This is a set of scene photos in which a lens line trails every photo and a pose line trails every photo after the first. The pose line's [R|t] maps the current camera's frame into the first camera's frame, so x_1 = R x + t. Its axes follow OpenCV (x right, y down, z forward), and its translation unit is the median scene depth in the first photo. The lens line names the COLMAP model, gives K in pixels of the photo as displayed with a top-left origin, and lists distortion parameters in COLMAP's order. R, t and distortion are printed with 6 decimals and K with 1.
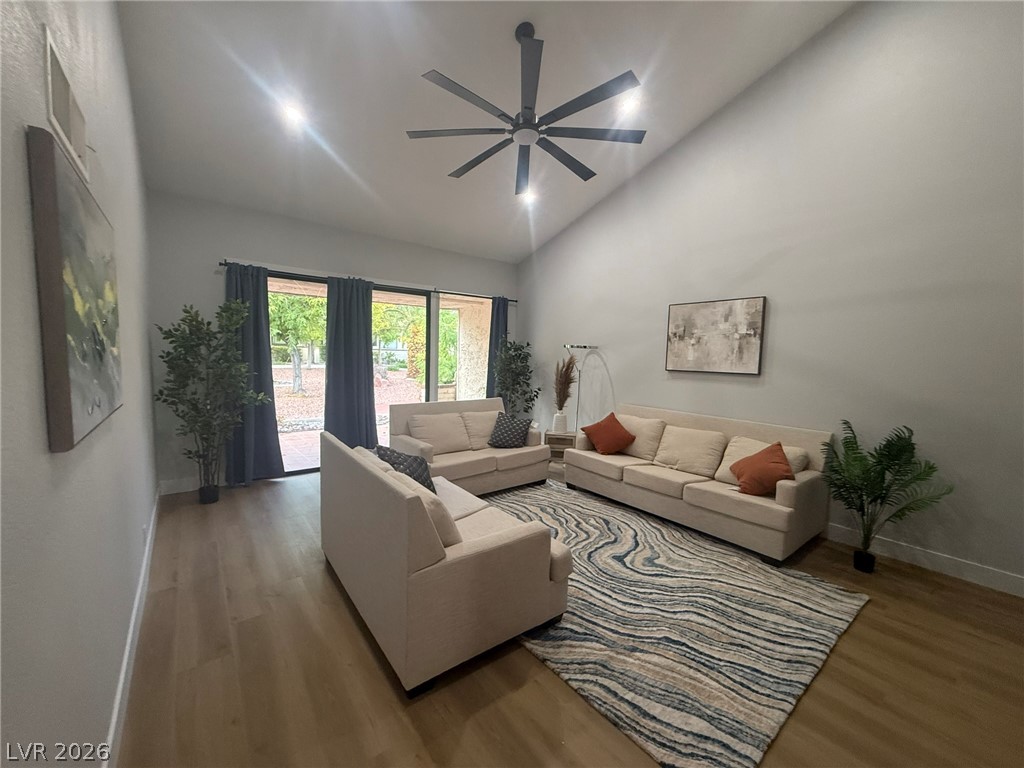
lens RADIAL K [[407.2, 0, 507.5], [0, 407.2, 383.1], [0, 0, 1]] dist [-0.003066, -0.000125]
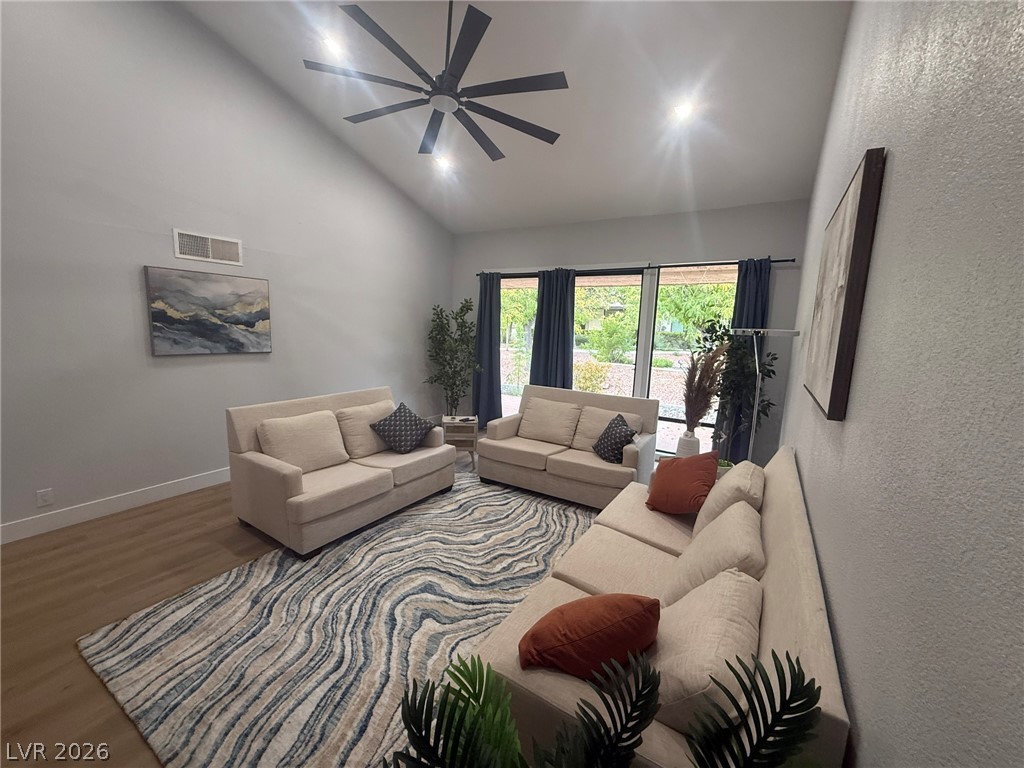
lens RADIAL K [[407.2, 0, 506.8], [0, 407.2, 383.2], [0, 0, 1]] dist [-0.003066, -0.000125]
pose [[0.346208, 0.114482, -0.931147, 0.852307], [-0.094513, 0.991733, 0.086790, -0.049045], [0.933385, 0.057957, 0.354166, 0.690374]]
